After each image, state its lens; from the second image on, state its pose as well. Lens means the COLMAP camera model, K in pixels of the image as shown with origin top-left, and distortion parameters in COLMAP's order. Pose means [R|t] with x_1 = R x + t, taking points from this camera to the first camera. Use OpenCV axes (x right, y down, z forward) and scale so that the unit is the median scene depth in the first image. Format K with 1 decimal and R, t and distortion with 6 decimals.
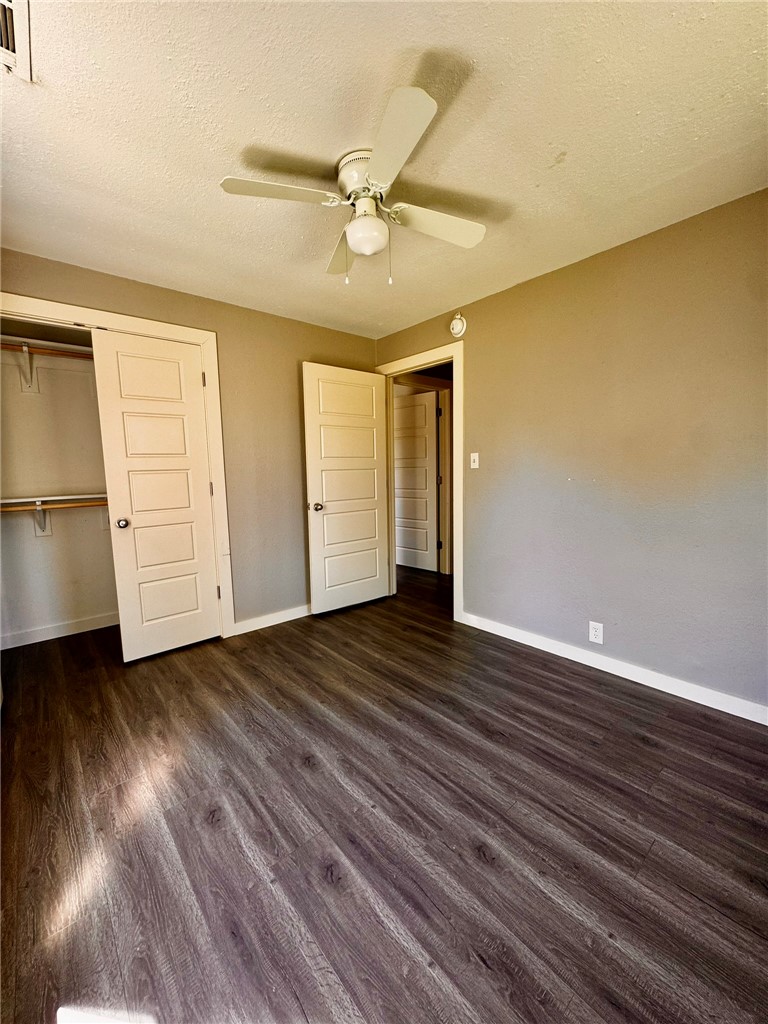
lens RADIAL K [[410.6, 0, 384.4], [0, 410.6, 515.6], [0, 0, 1]] dist [-0.003366, 0.000020]
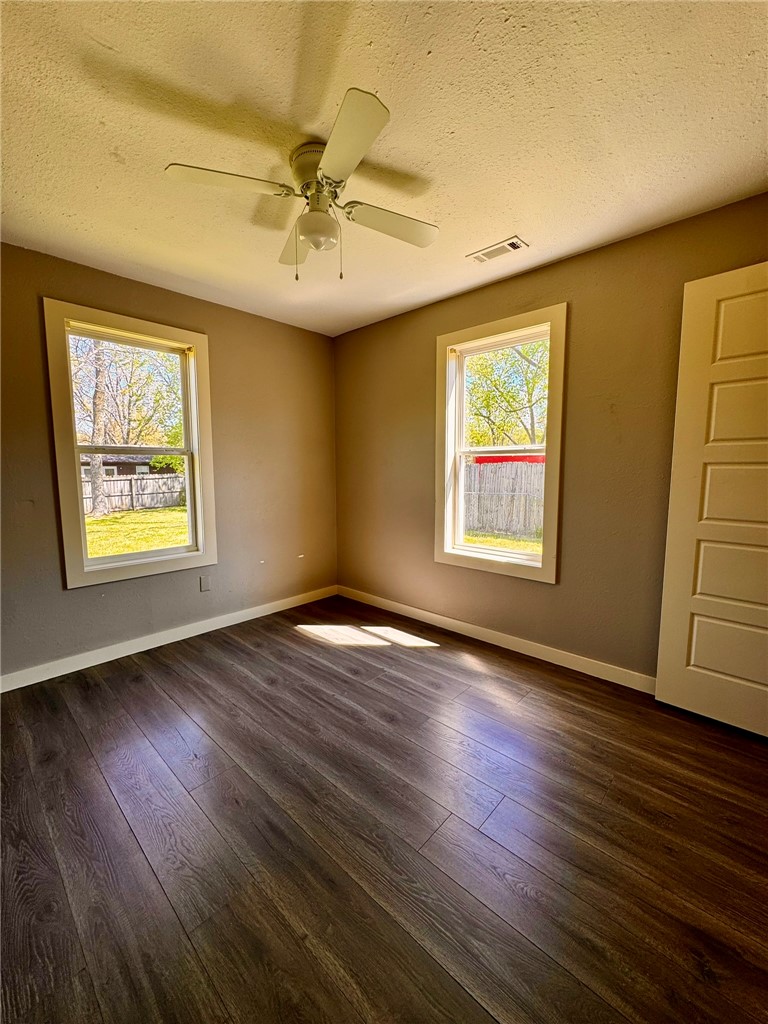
lens RADIAL K [[410.6, 0, 383.1], [0, 410.6, 505.5], [0, 0, 1]] dist [-0.003366, 0.000020]
pose [[-0.994506, 0.034147, -0.098952, -0.081582], [0.012489, 0.977251, 0.211719, -0.275937], [0.103930, 0.209321, -0.972308, 2.358828]]
